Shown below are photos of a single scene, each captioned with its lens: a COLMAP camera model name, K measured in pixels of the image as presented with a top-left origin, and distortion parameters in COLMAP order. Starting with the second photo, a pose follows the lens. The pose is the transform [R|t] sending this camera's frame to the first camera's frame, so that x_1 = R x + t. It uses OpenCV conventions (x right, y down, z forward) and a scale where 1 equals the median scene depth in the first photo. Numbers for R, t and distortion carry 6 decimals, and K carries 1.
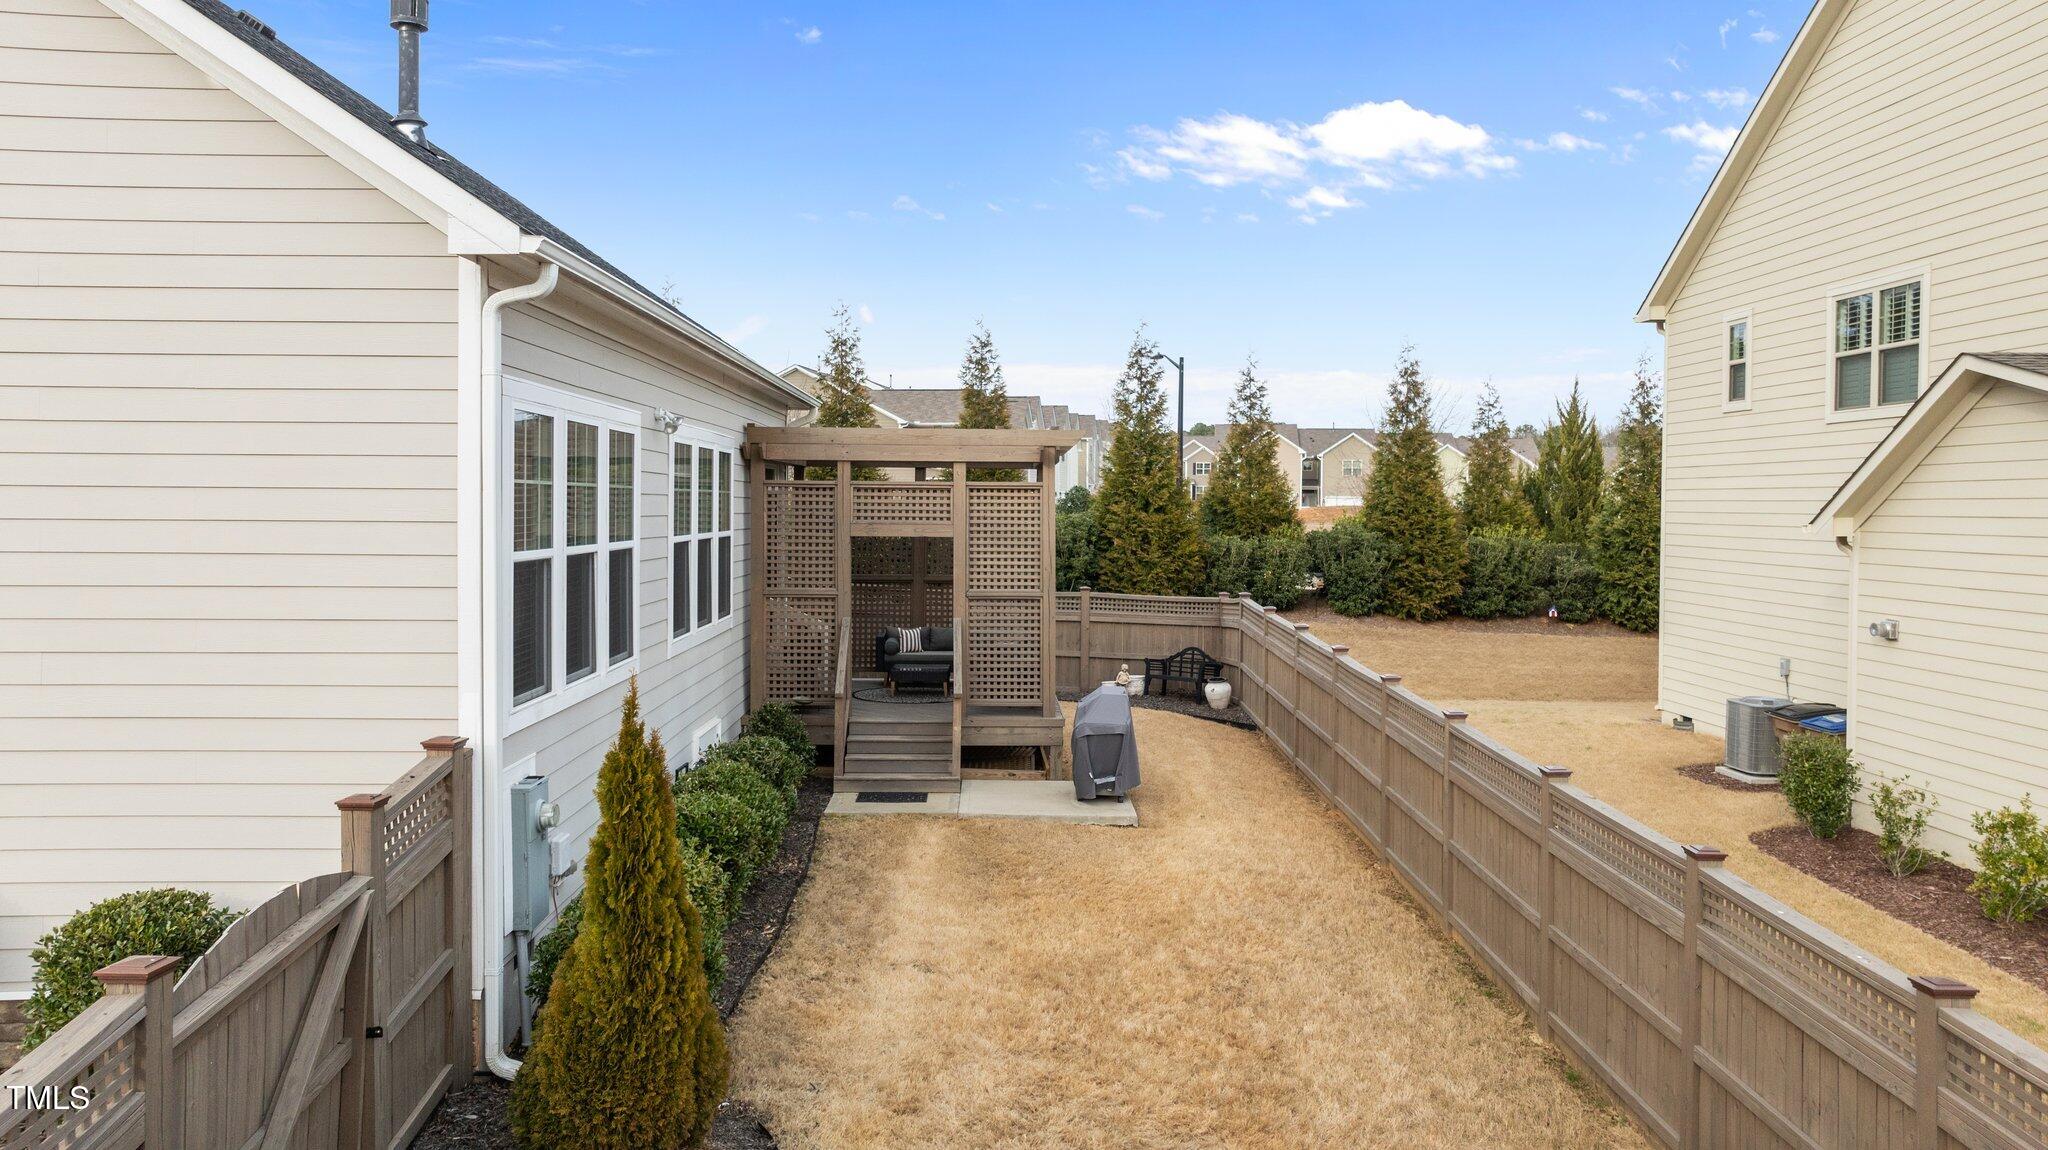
lens RADIAL K [[1508.7, 0, 1023.3], [0, 1508.7, 568.3], [0, 0, 1]] dist [0.003187, -0.000253]
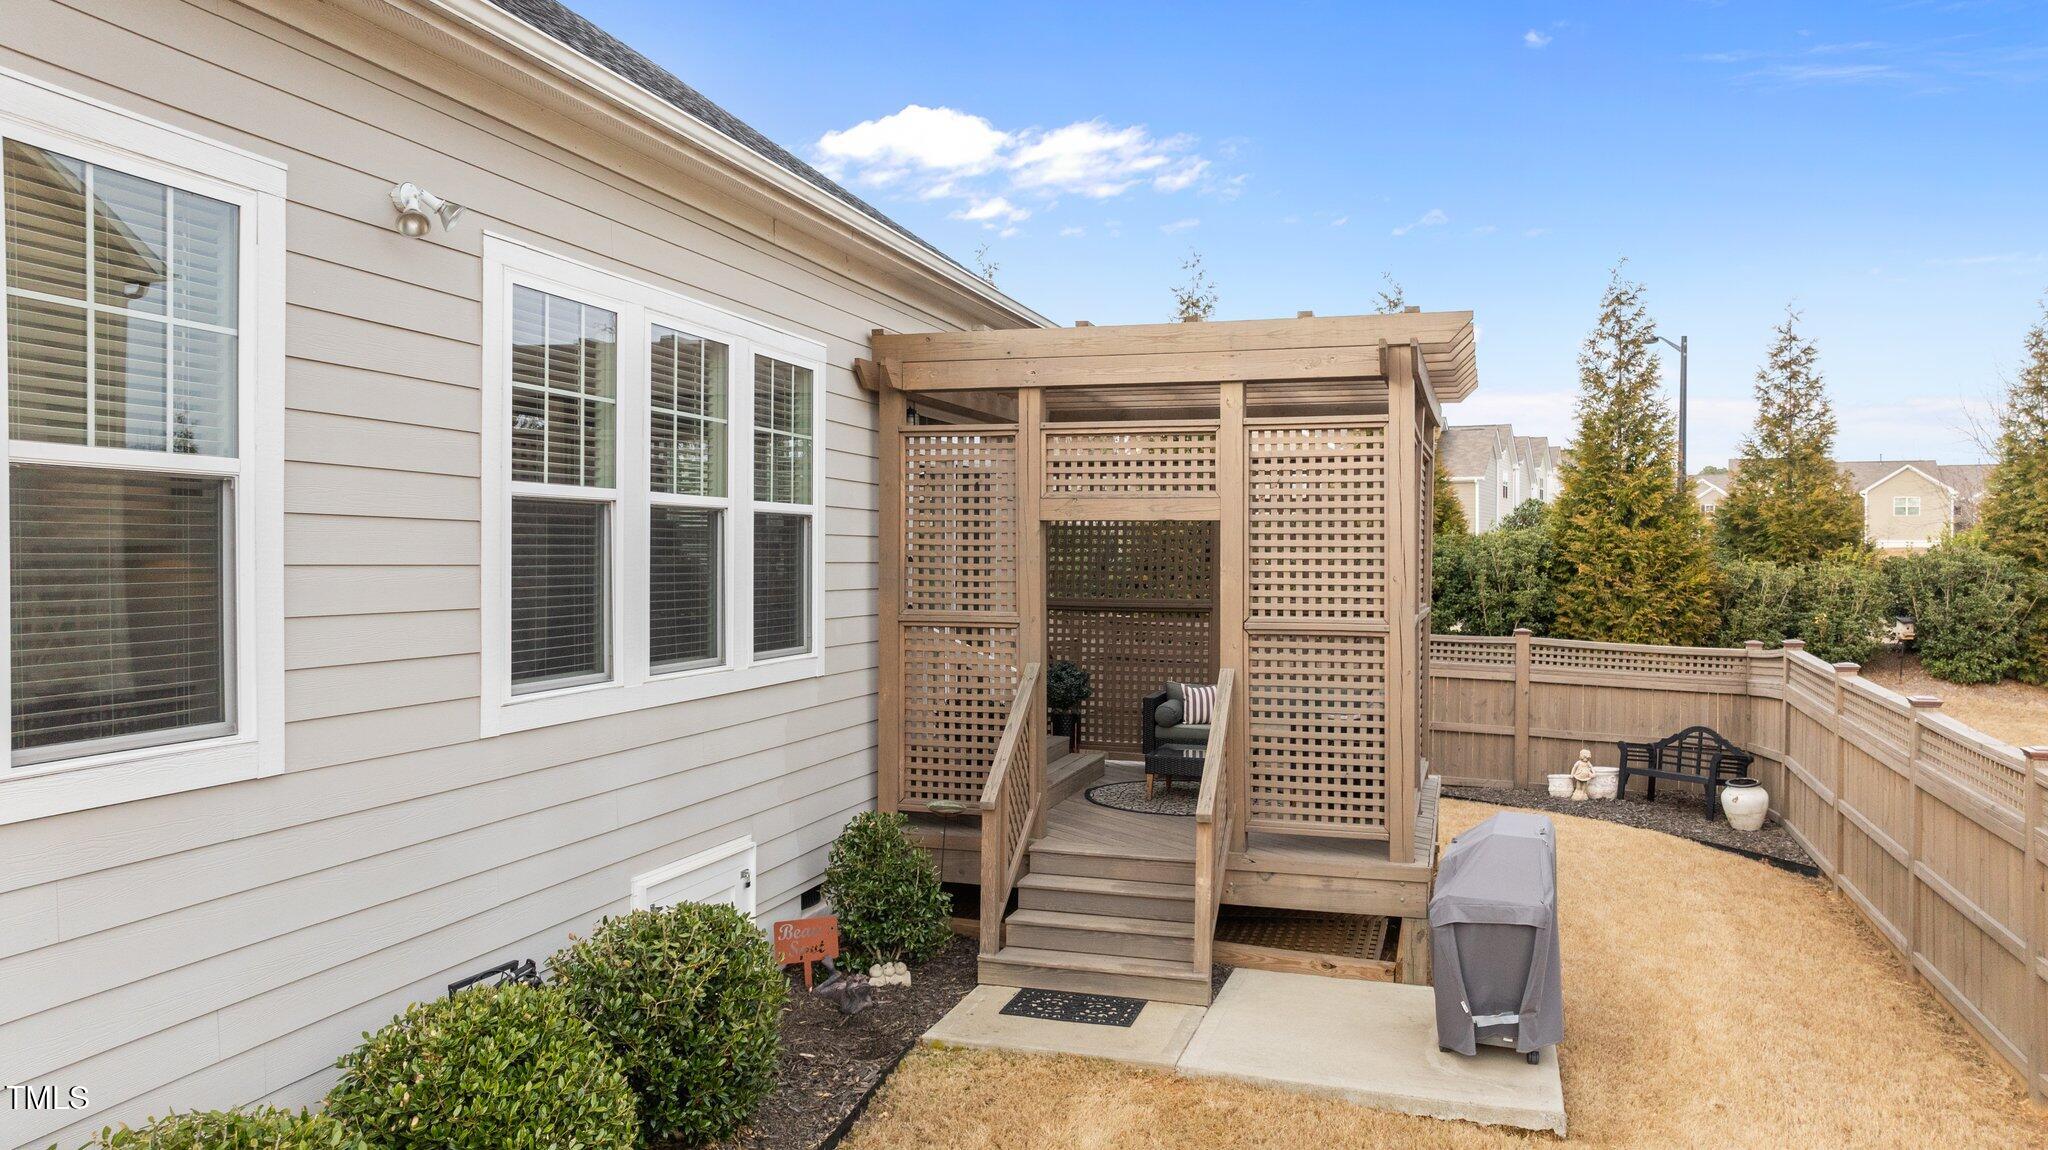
lens RADIAL K [[1462.8, 0, 1029.2], [0, 1462.8, 581.6], [0, 0, 1]] dist [-0.025810, 0.025481]
pose [[0.949036, 0.004016, -0.315143, 0.039698], [-0.012862, 0.999579, -0.025995, 0.011698], [0.314906, 0.028724, 0.948688, 0.348972]]
